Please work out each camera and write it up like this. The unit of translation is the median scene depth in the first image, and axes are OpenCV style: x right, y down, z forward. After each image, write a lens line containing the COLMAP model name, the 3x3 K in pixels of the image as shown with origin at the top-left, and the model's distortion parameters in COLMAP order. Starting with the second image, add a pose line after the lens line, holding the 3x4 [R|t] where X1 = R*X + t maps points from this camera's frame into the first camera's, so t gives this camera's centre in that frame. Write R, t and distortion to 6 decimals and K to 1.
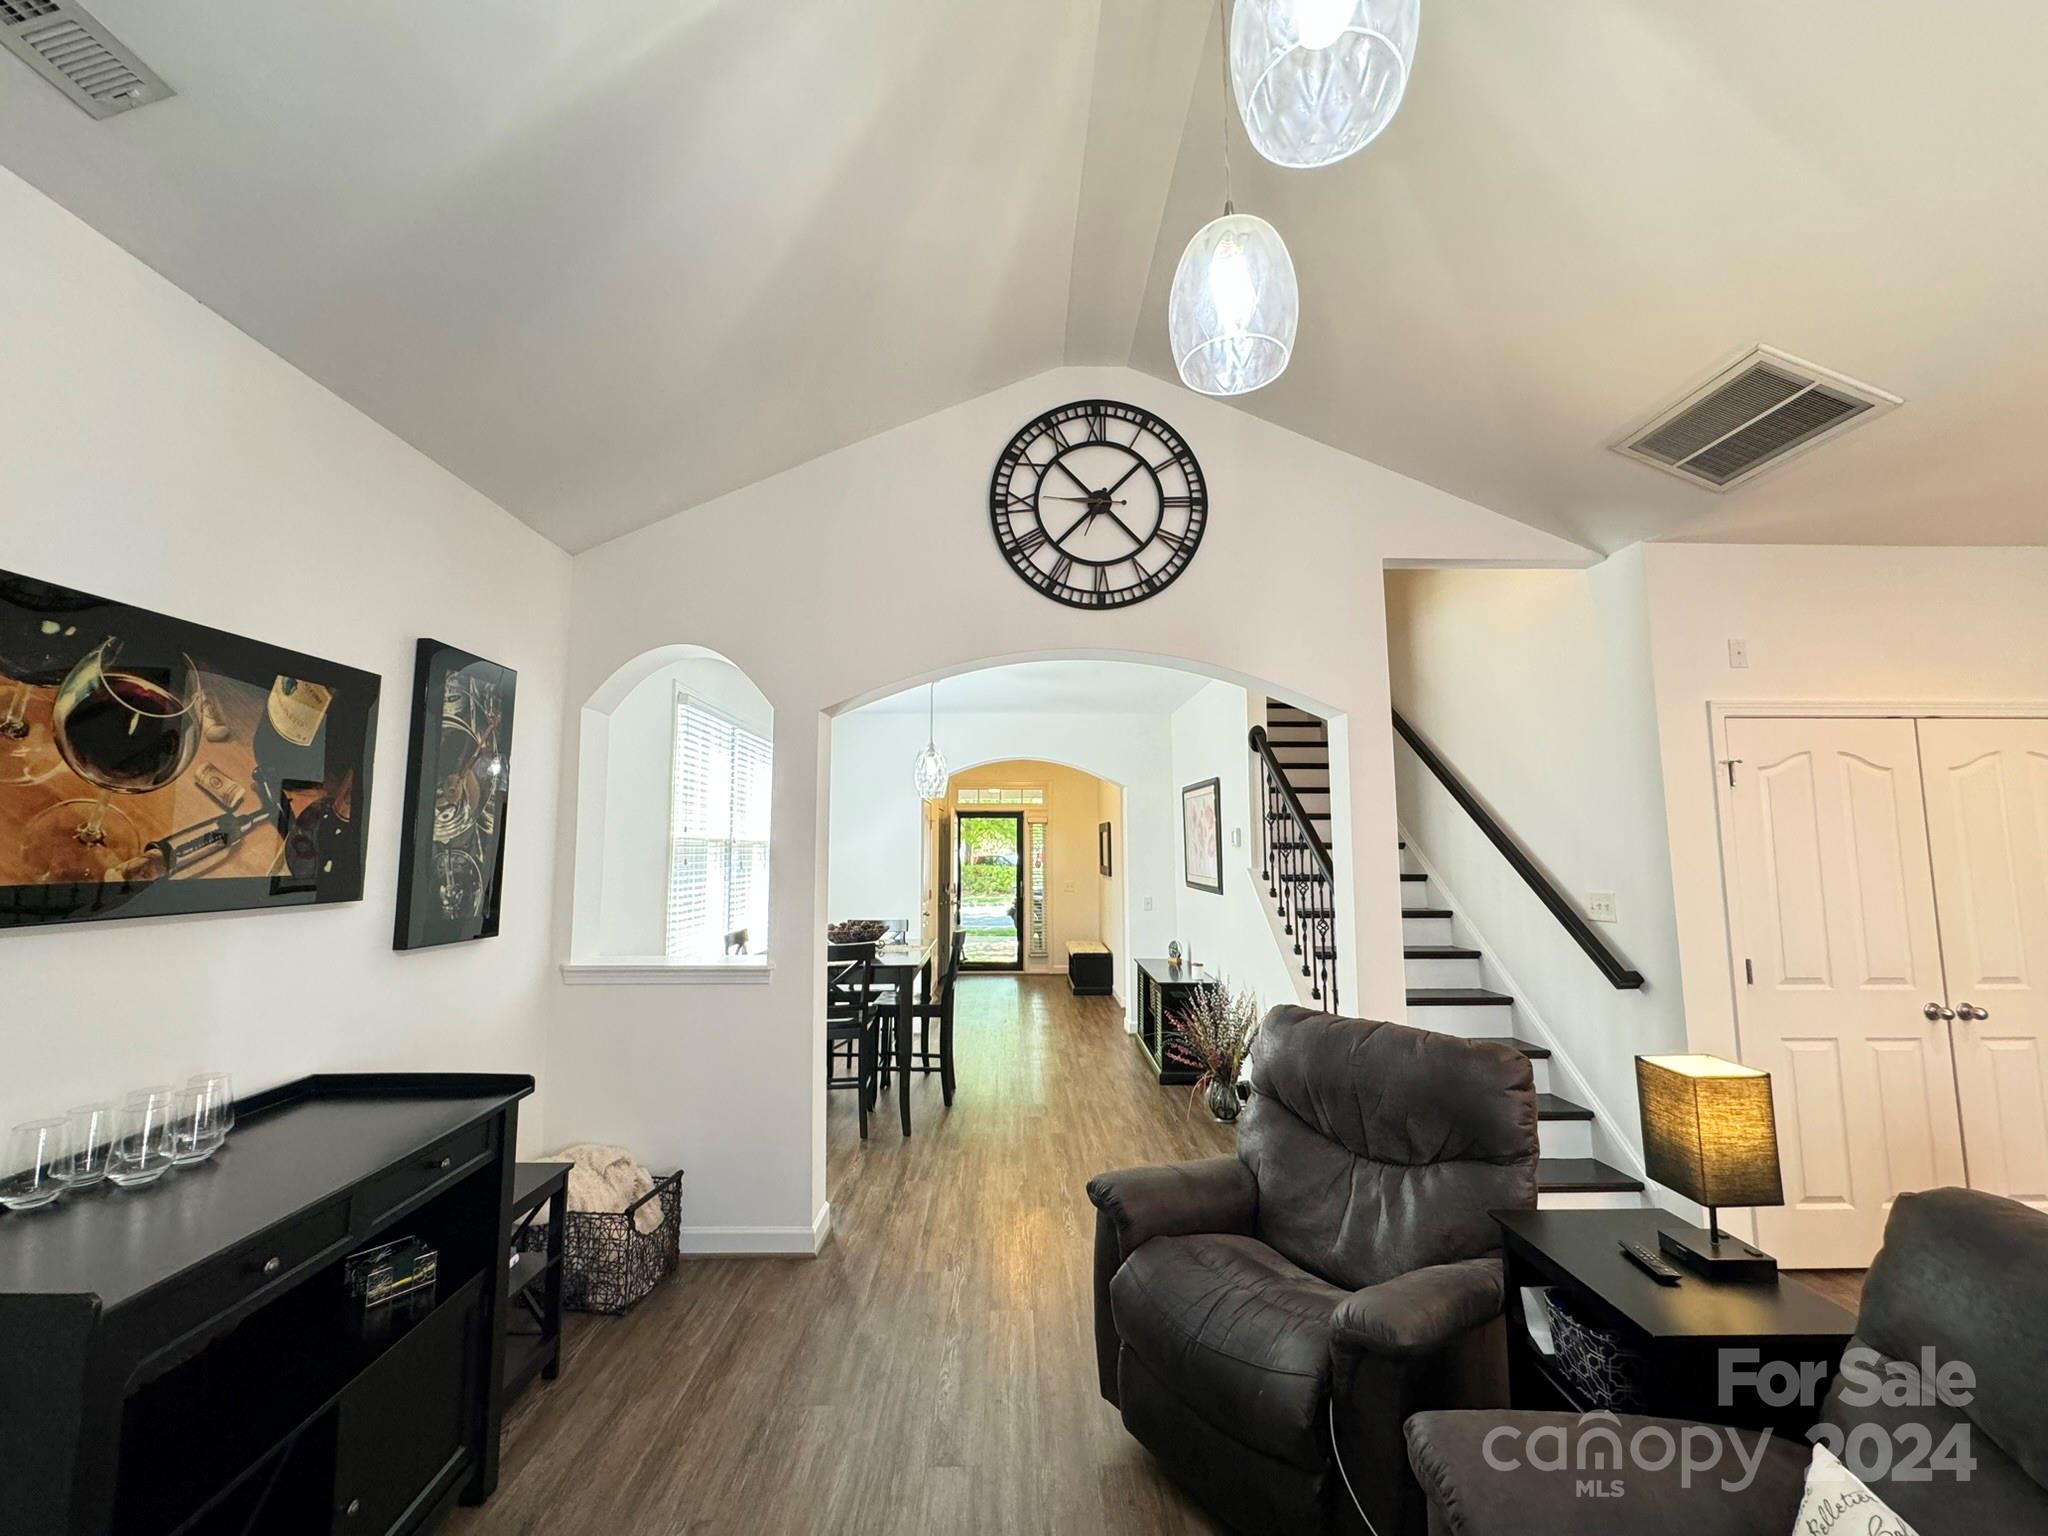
lens RADIAL K [[832.8, 0, 1024.0], [0, 832.8, 768.0], [0, 0, 1]] dist [-0.001811, -0.000281]
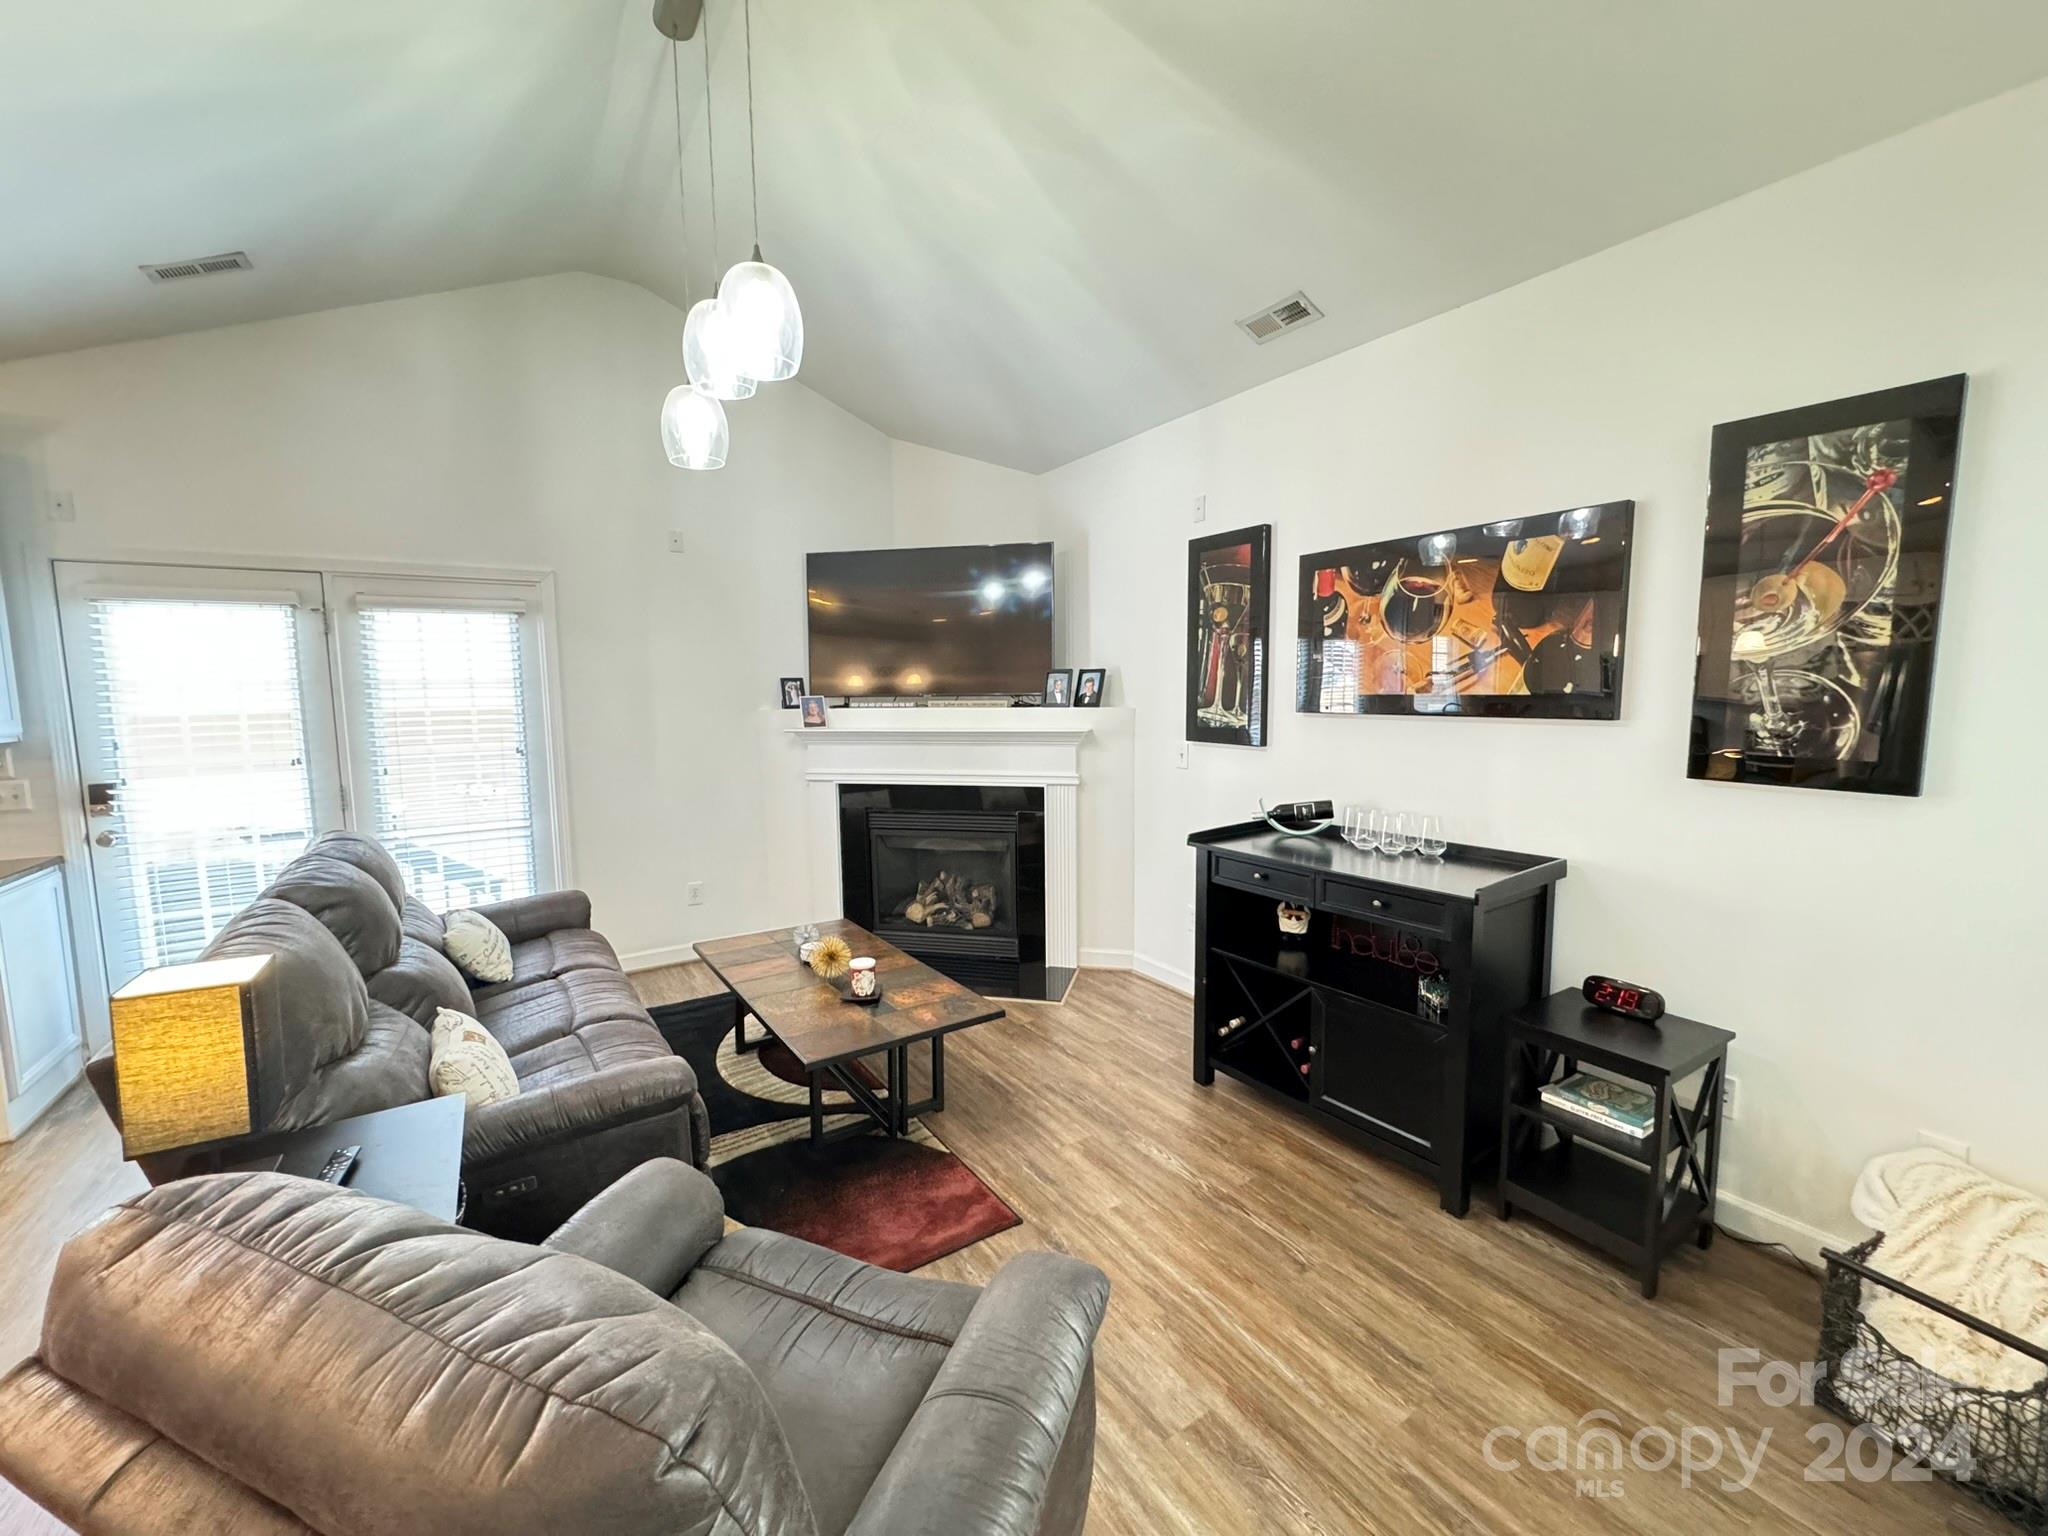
lens RADIAL K [[832.8, 0, 1024.0], [0, 832.8, 768.0], [0, 0, 1]] dist [-0.001811, -0.000281]
pose [[-0.856373, 0.059000, -0.512975, 0.349077], [0.061153, 0.998048, 0.012700, 0.138972], [0.512723, -0.020494, -0.858309, 1.322936]]
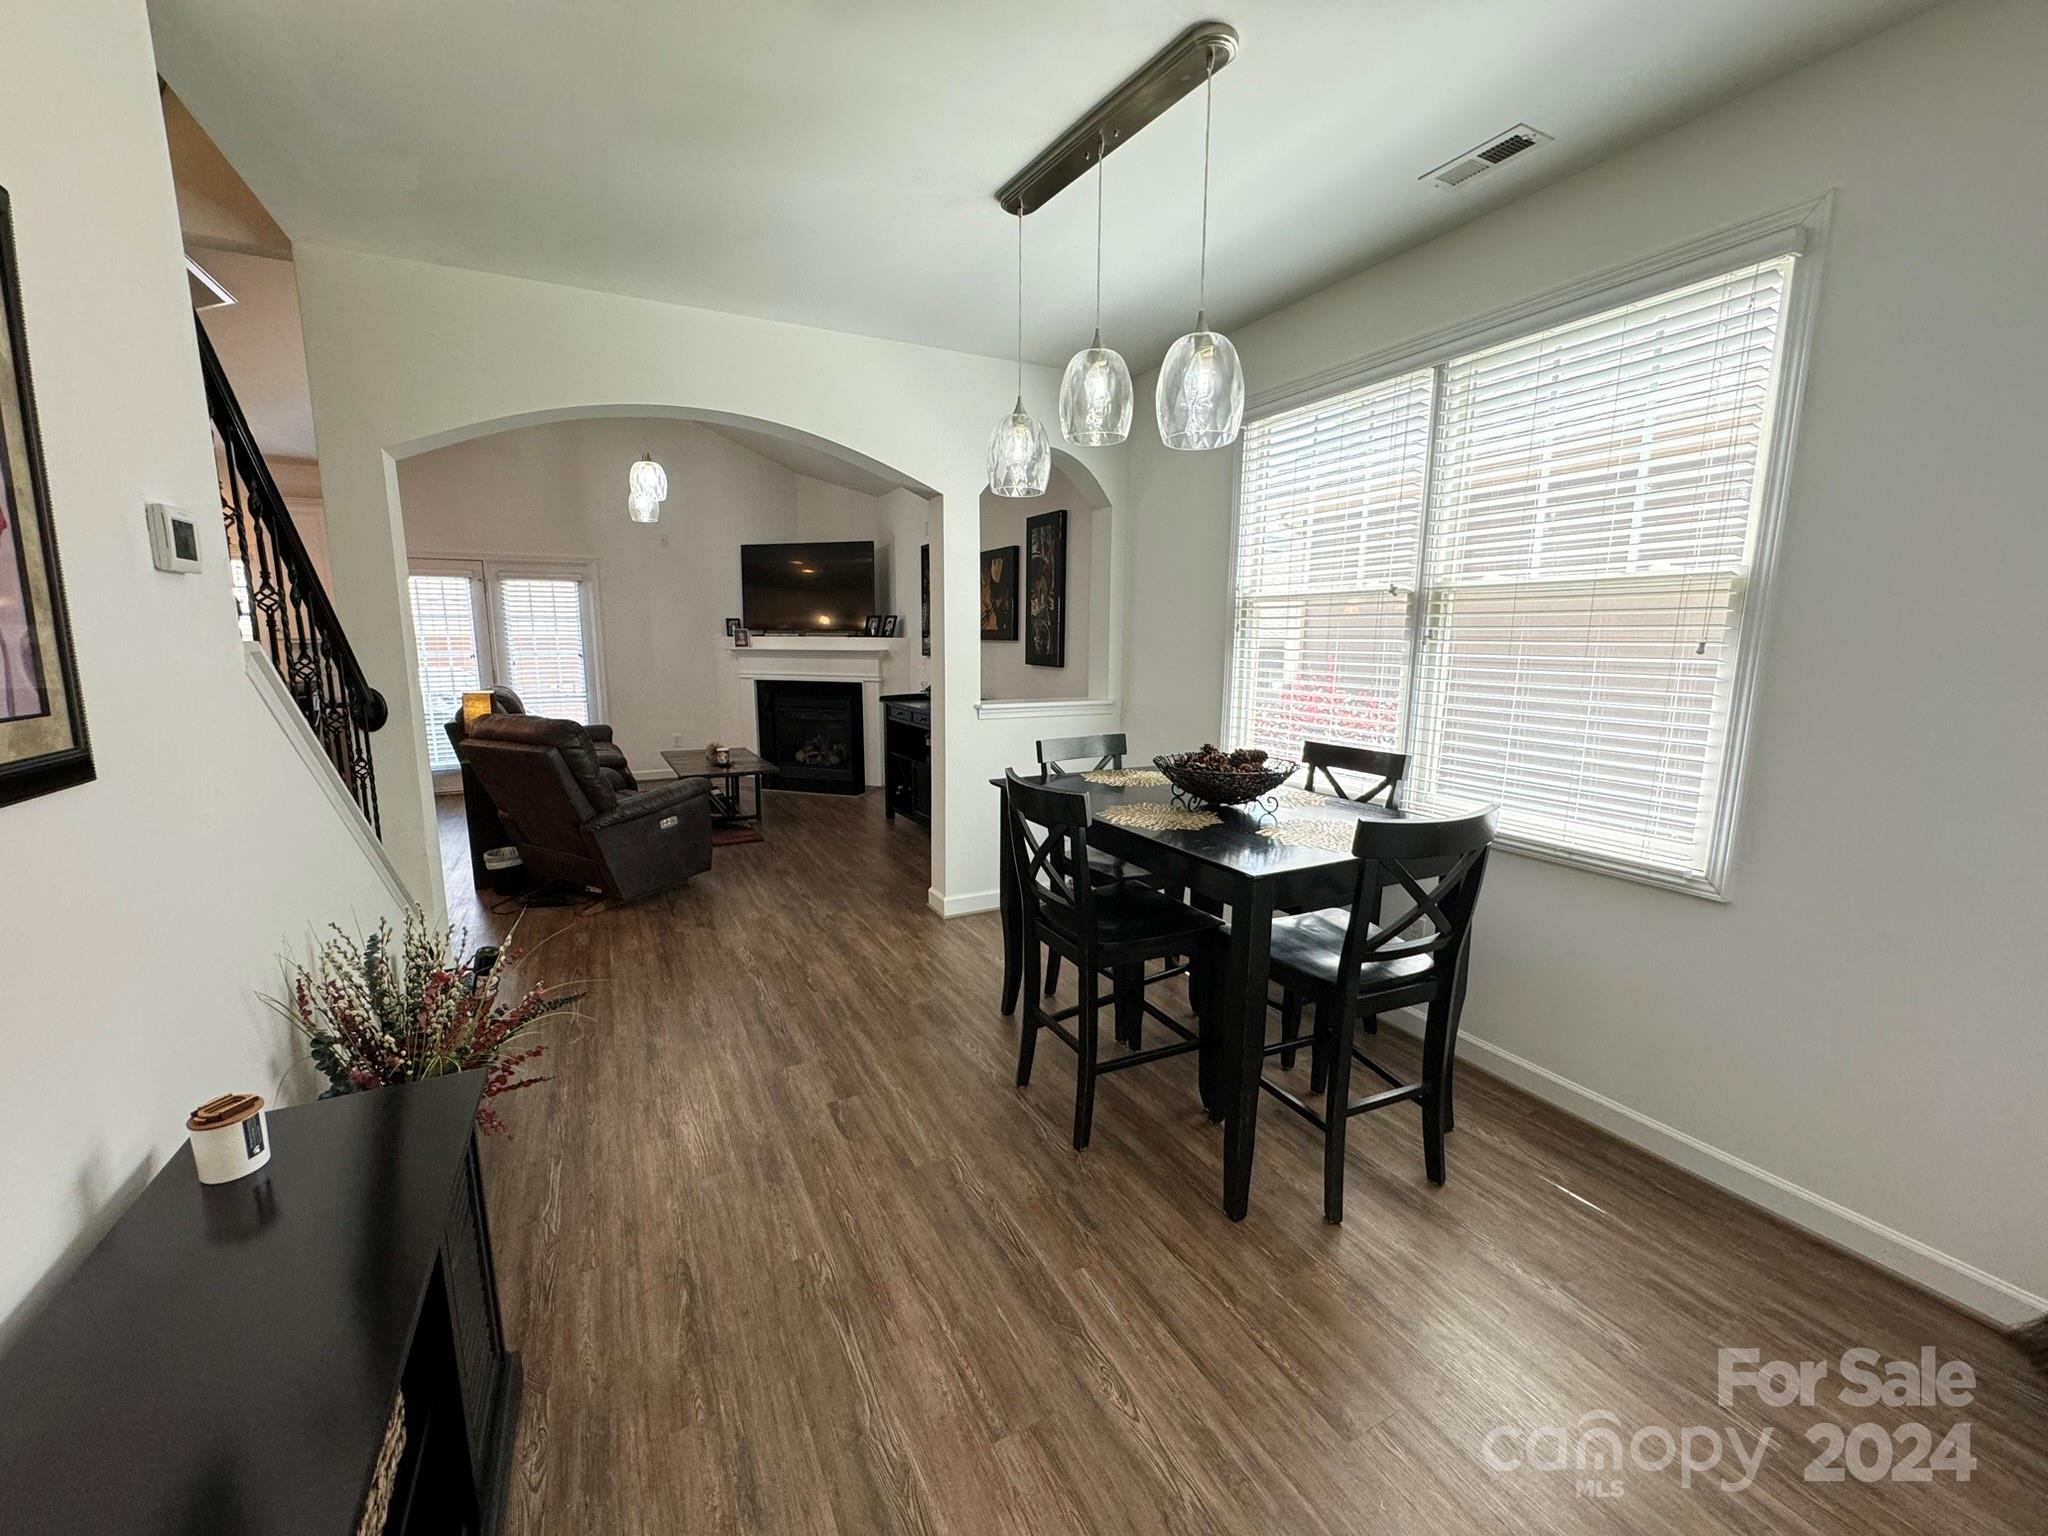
lens RADIAL K [[832.8, 0, 1024.0], [0, 832.8, 768.0], [0, 0, 1]] dist [-0.001811, -0.000281]
pose [[-0.899370, 0.062843, -0.432648, 0.243742], [0.036308, 0.996933, 0.069332, 0.317607], [0.435678, 0.046647, -0.898893, 2.825337]]
